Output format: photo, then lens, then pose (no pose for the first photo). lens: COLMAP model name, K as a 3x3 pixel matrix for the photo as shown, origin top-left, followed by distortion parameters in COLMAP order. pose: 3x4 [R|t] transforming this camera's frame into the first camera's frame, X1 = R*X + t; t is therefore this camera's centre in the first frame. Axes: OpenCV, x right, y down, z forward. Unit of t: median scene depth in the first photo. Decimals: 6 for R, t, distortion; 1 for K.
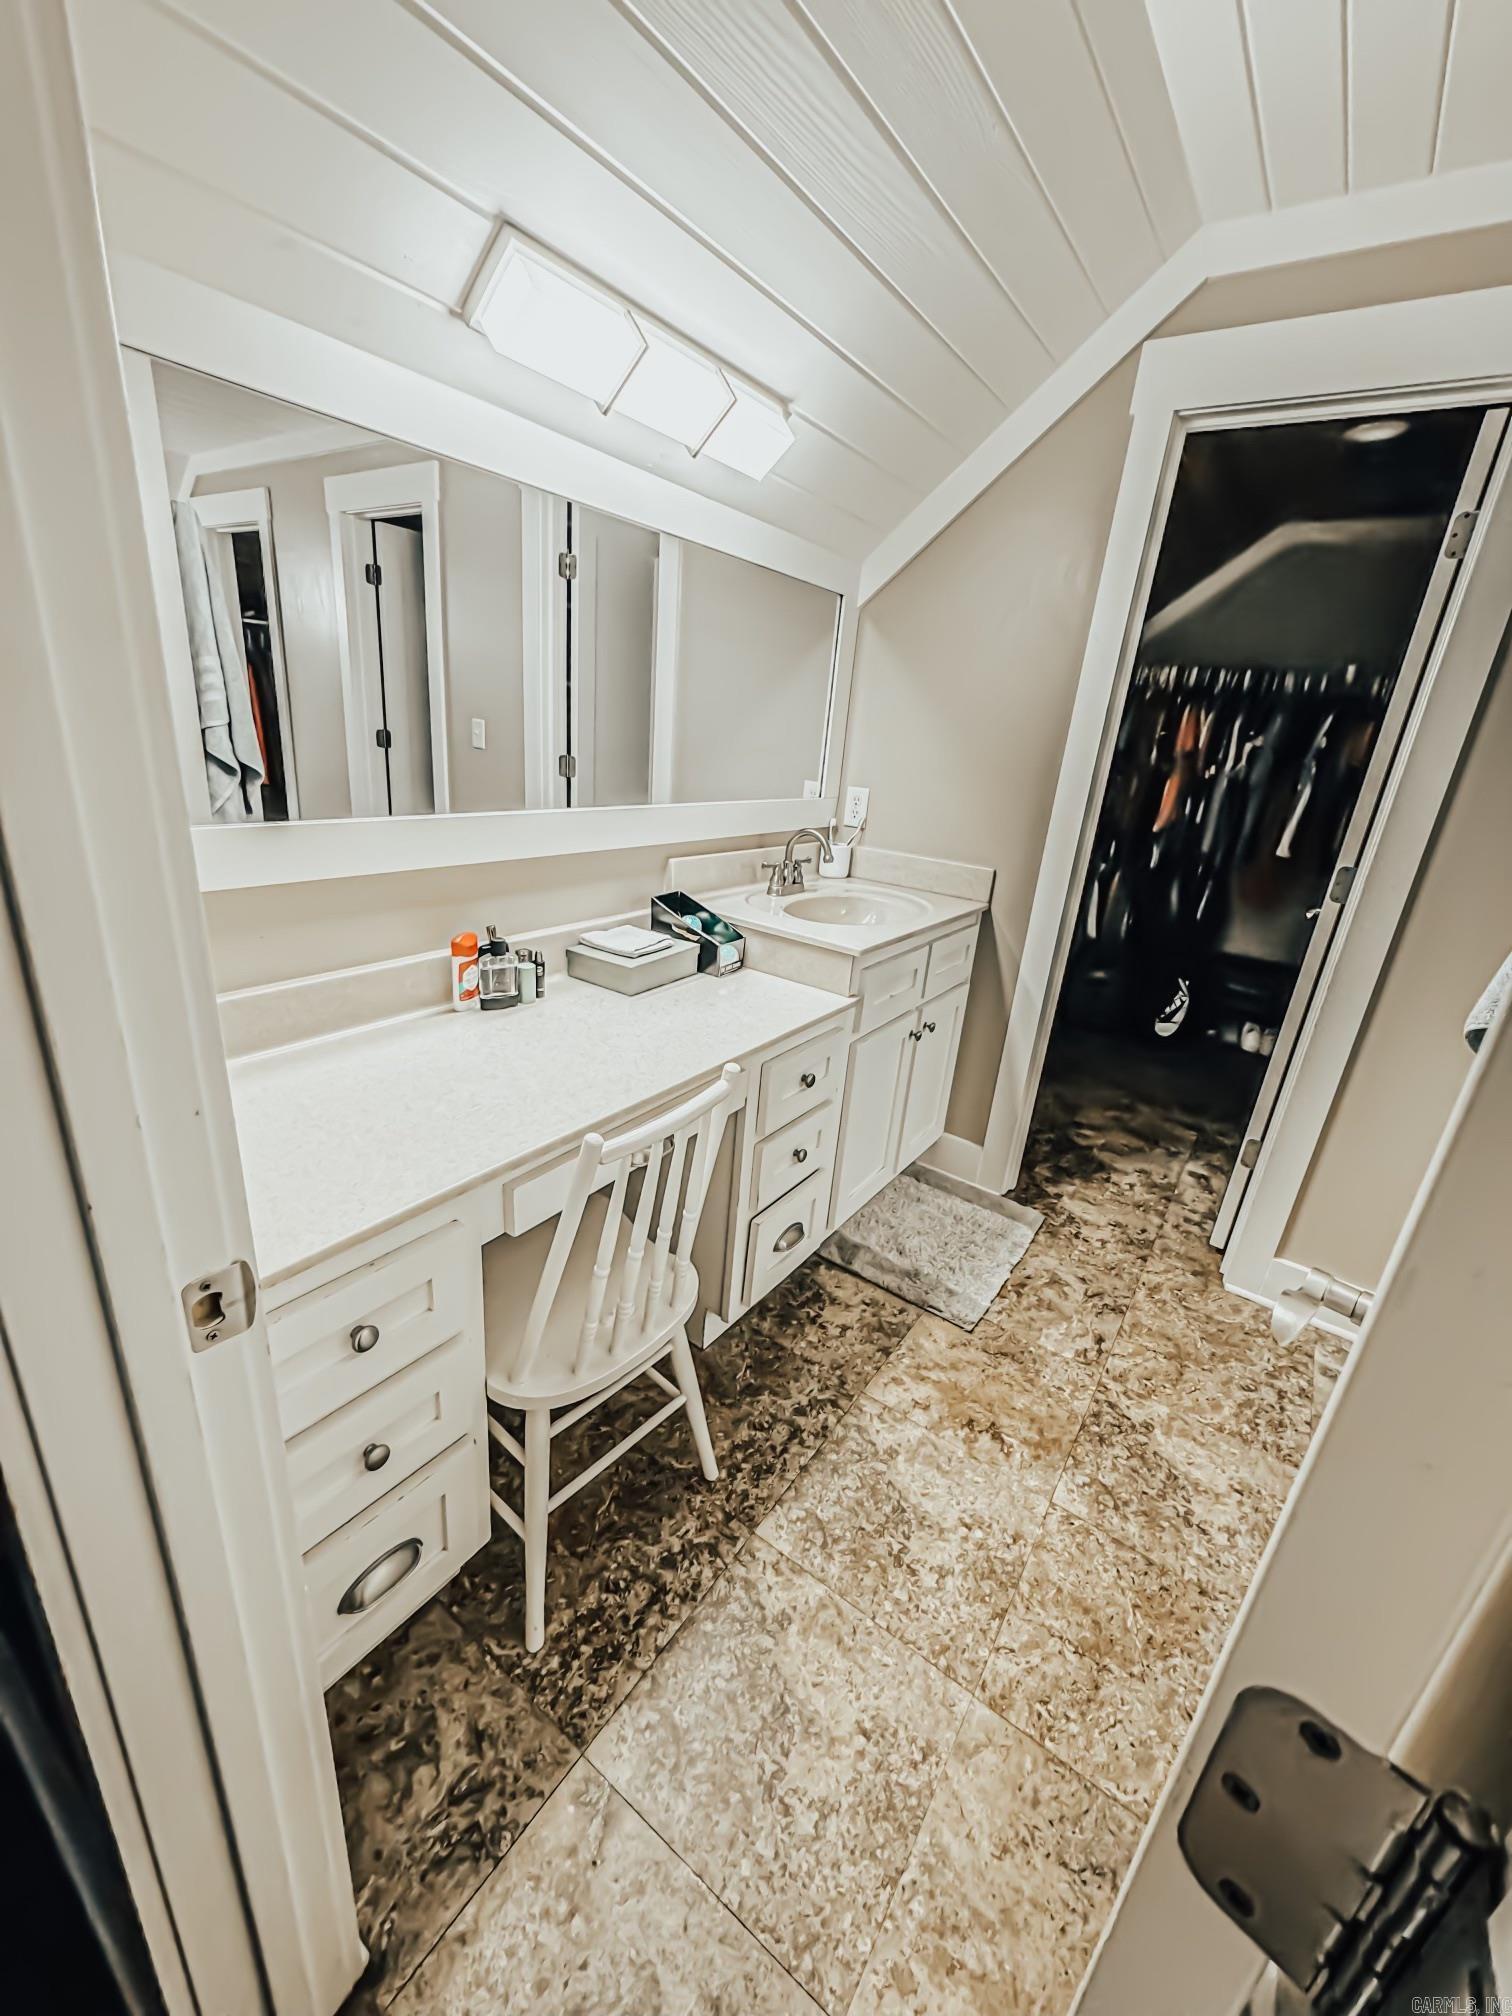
lens RADIAL K [[805.2, 0, 756.0], [0, 805.2, 1008.0], [0, 0, 1]] dist [-0.002150, 0.006977]
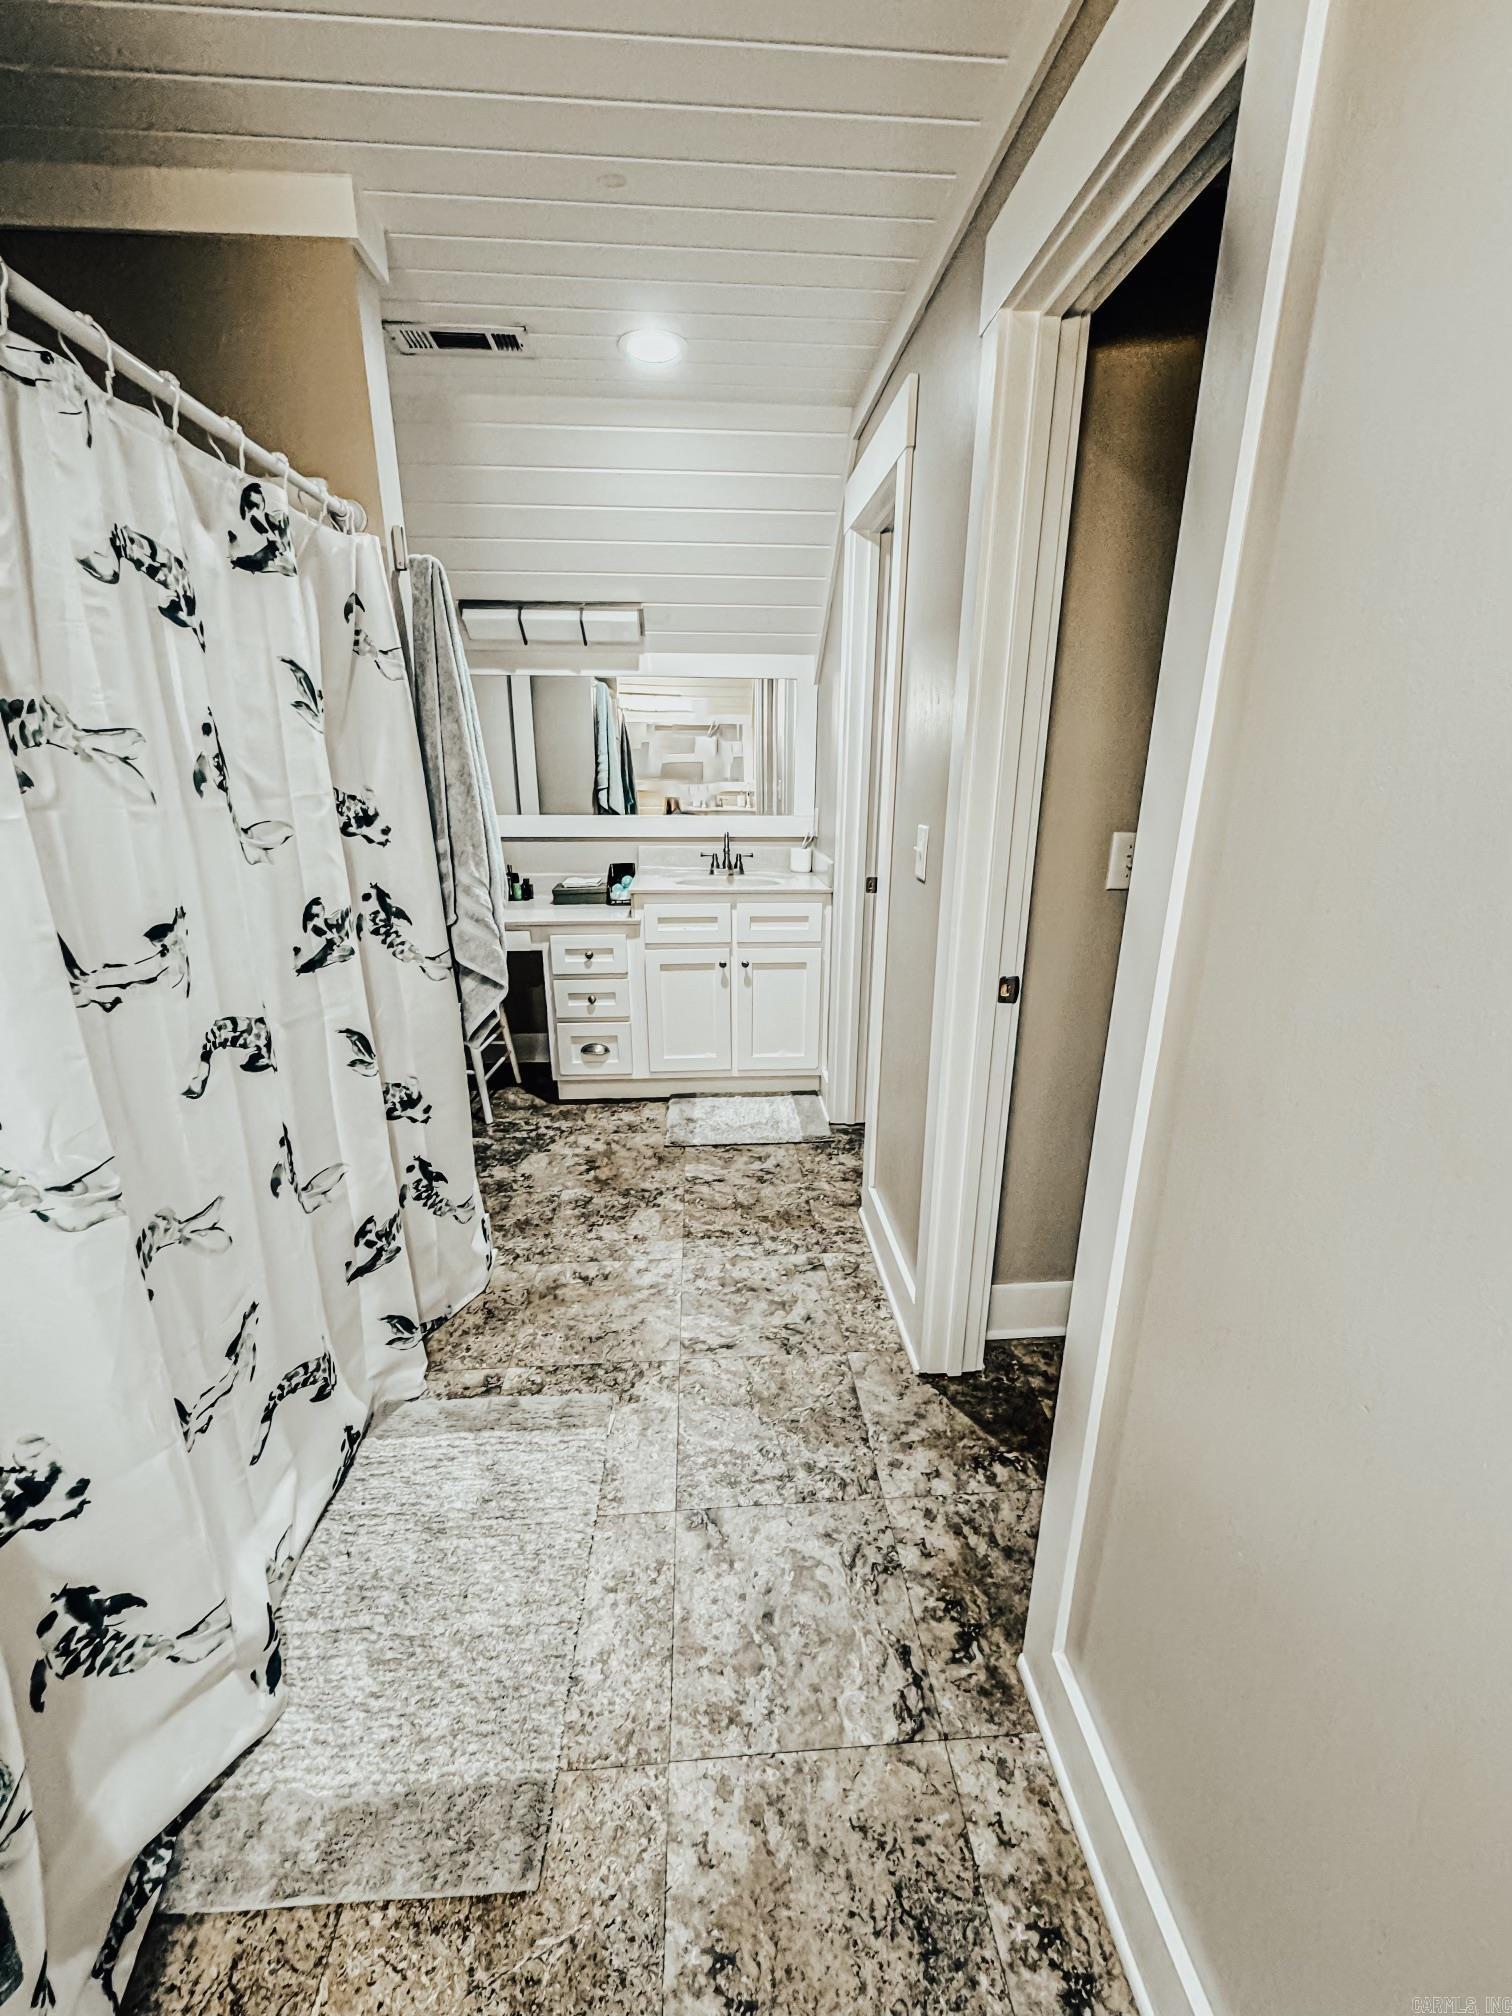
lens RADIAL K [[806.1, 0, 756.0], [0, 806.1, 1008.0], [0, 0, 1]] dist [-0.018089, 0.004948]
pose [[0.636523, 0.153067, -0.755916, 1.470369], [-0.238633, 0.971100, -0.004302, 0.118415], [0.733412, 0.183125, 0.654654, 0.094662]]
